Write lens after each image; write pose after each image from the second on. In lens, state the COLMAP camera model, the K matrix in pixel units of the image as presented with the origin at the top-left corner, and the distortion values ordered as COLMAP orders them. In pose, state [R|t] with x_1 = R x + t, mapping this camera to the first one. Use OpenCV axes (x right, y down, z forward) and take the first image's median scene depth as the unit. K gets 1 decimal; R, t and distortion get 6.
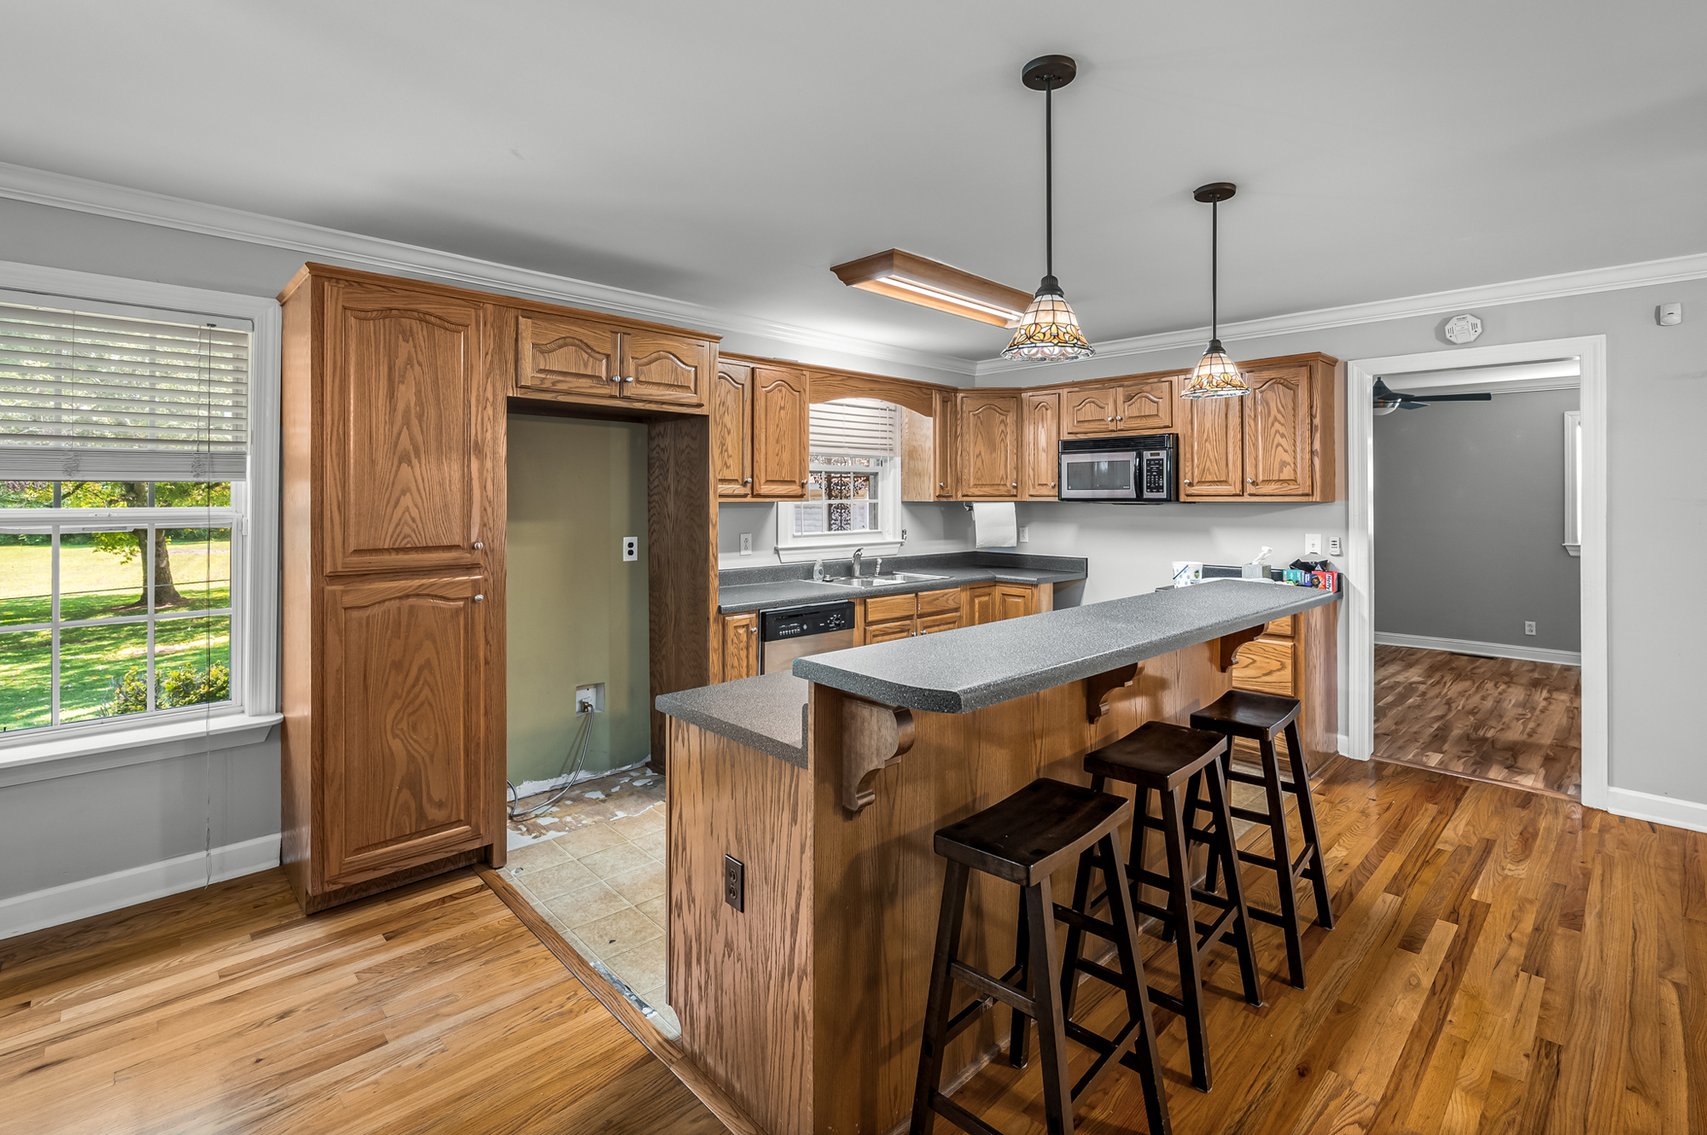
lens RADIAL K [[781.8, 0, 855.1], [0, 781.8, 490.7], [0, 0, 1]] dist [-0.000847, 0.000267]
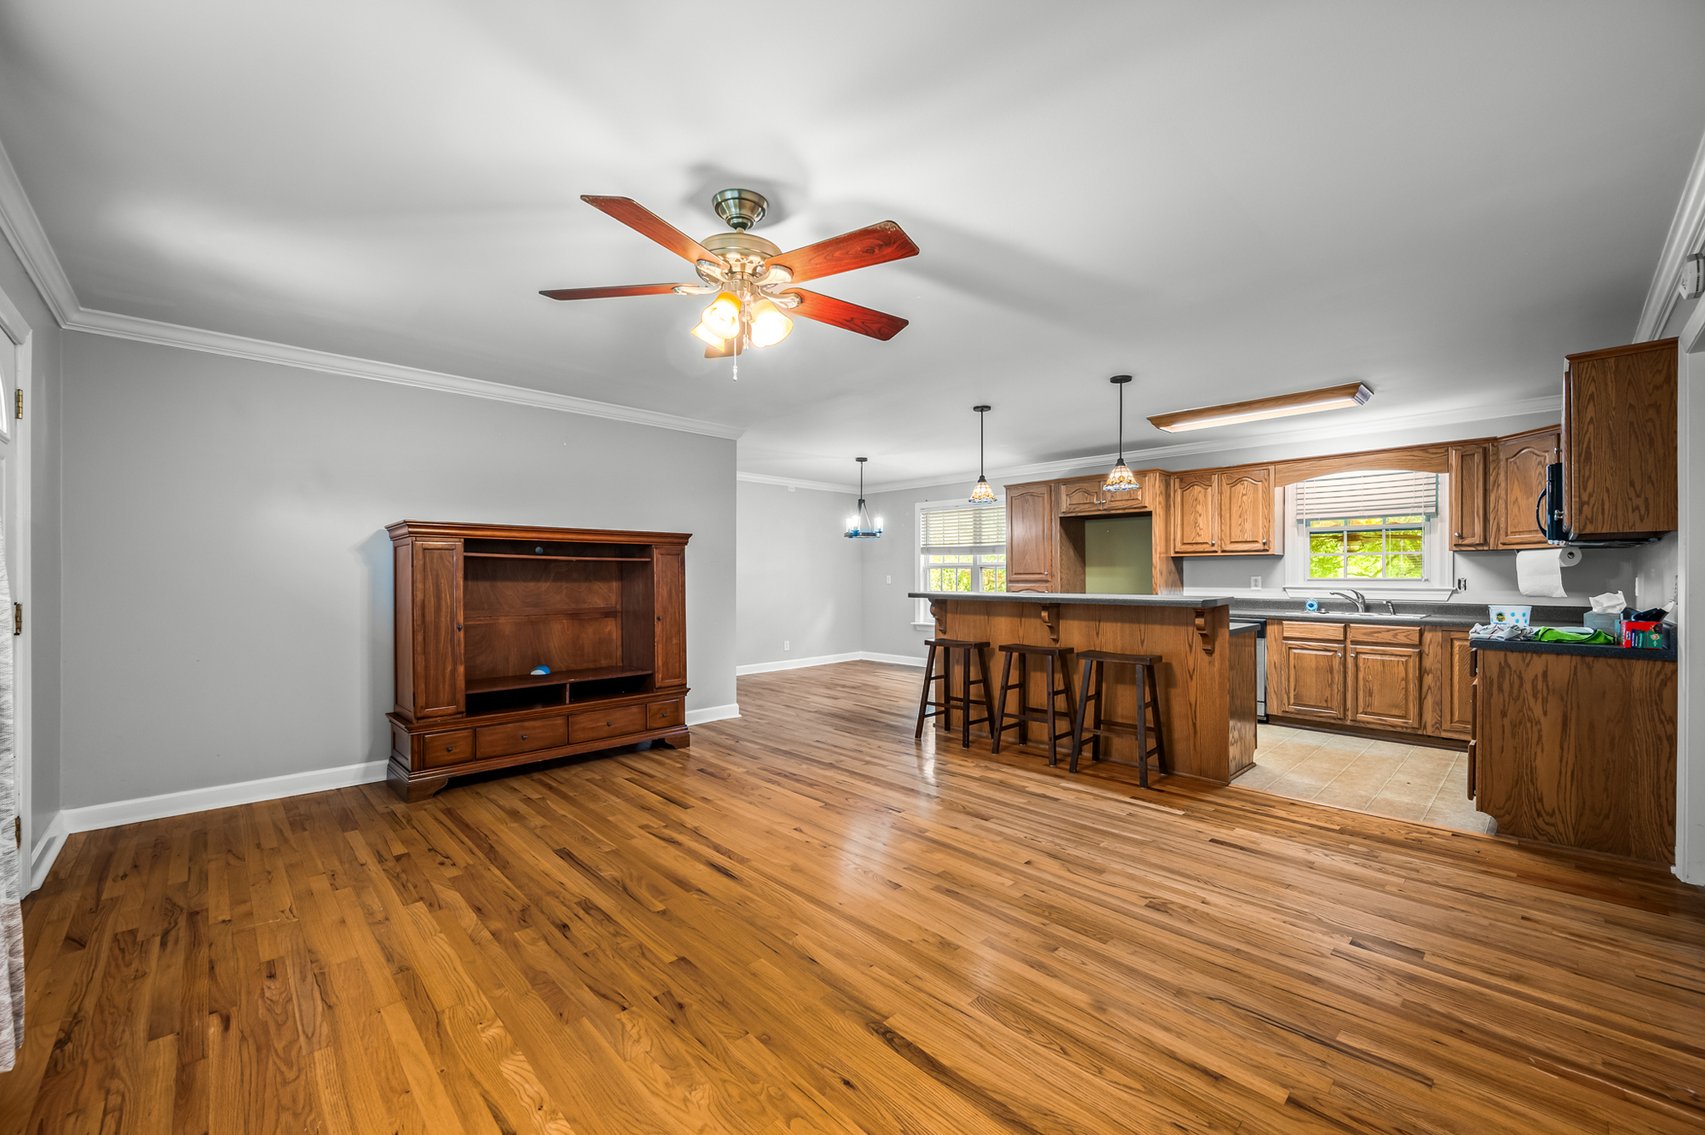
lens RADIAL K [[676.8, 0, 844.1], [0, 676.8, 579.0], [0, 0, 1]] dist [-0.002355, 0.000078]
pose [[-0.018257, 0.004091, -0.999825, 1.838021], [0.008721, 0.999954, 0.003932, 0.072671], [0.999795, -0.008648, -0.018292, 0.321401]]
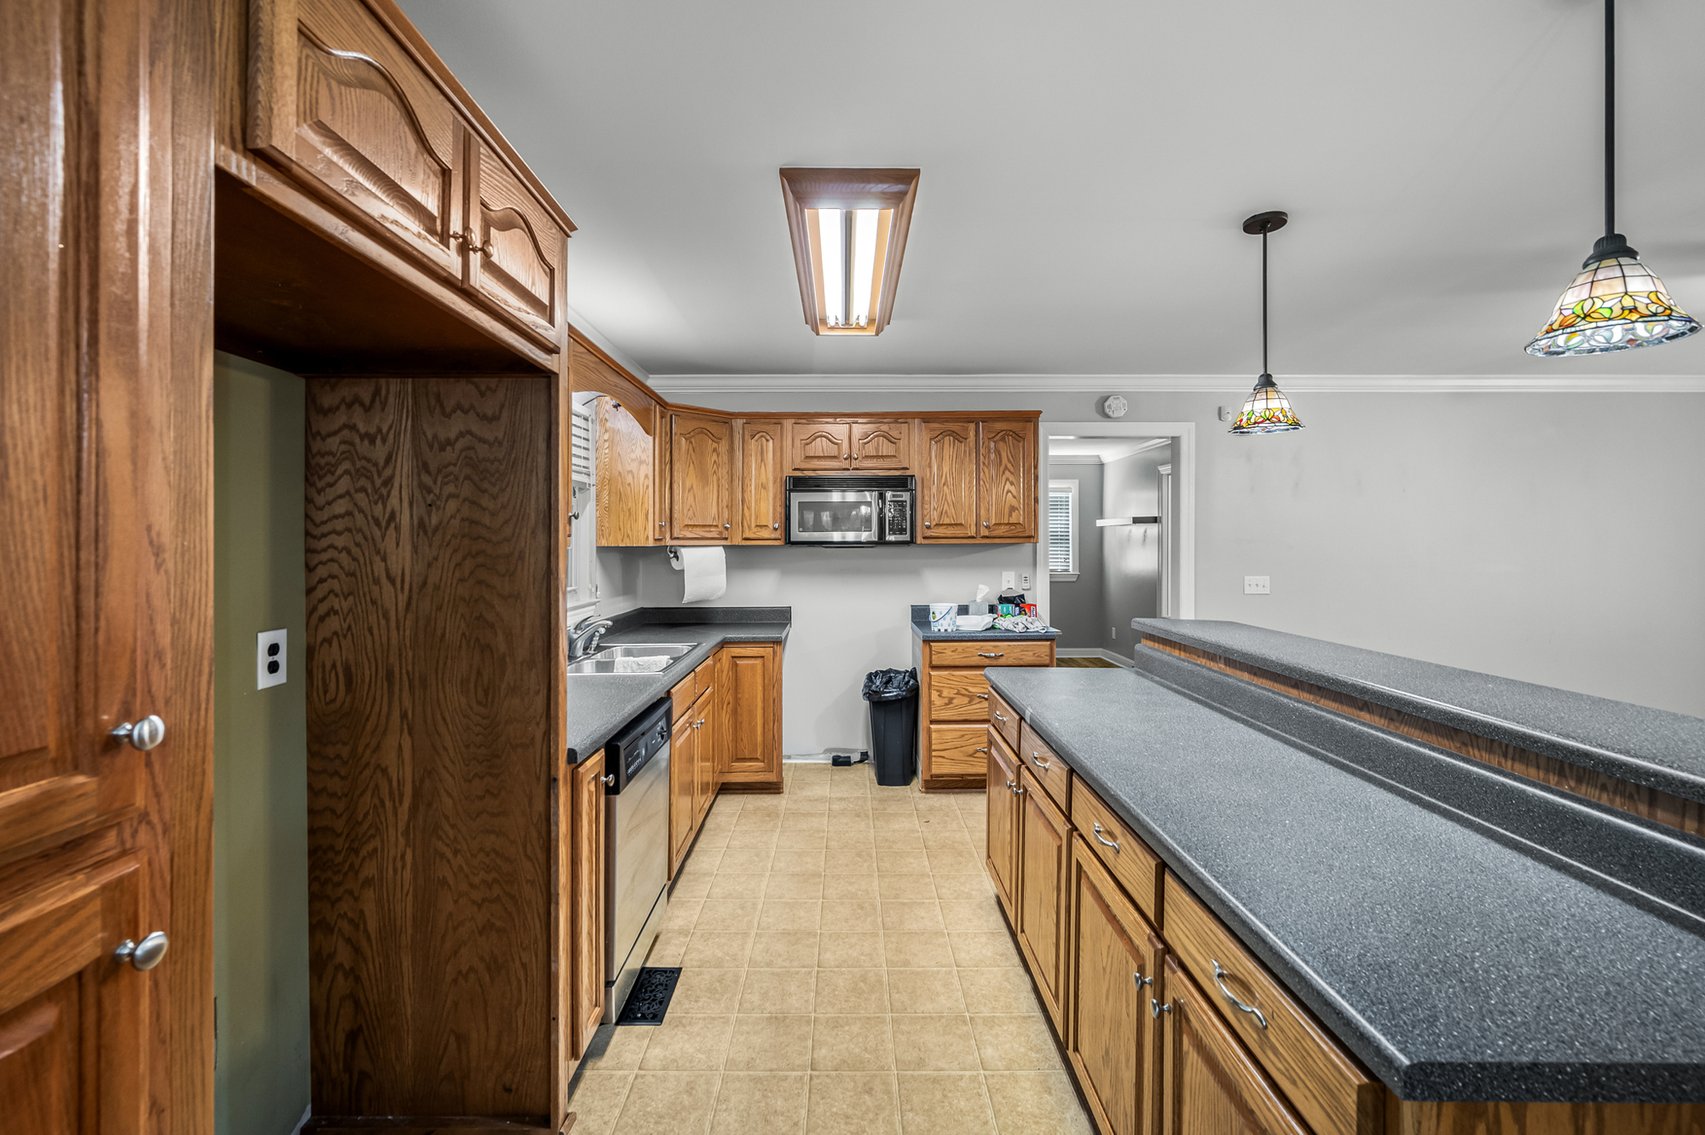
lens RADIAL K [[710.6, 0, 849.8], [0, 710.6, 538.6], [0, 0, 1]] dist [-0.000901, -0.000880]
pose [[0.692025, -0.000063, 0.721873, -0.470778], [-0.001070, 0.999999, 0.001113, 0.009634], [-0.721872, -0.001543, 0.692024, 0.668512]]
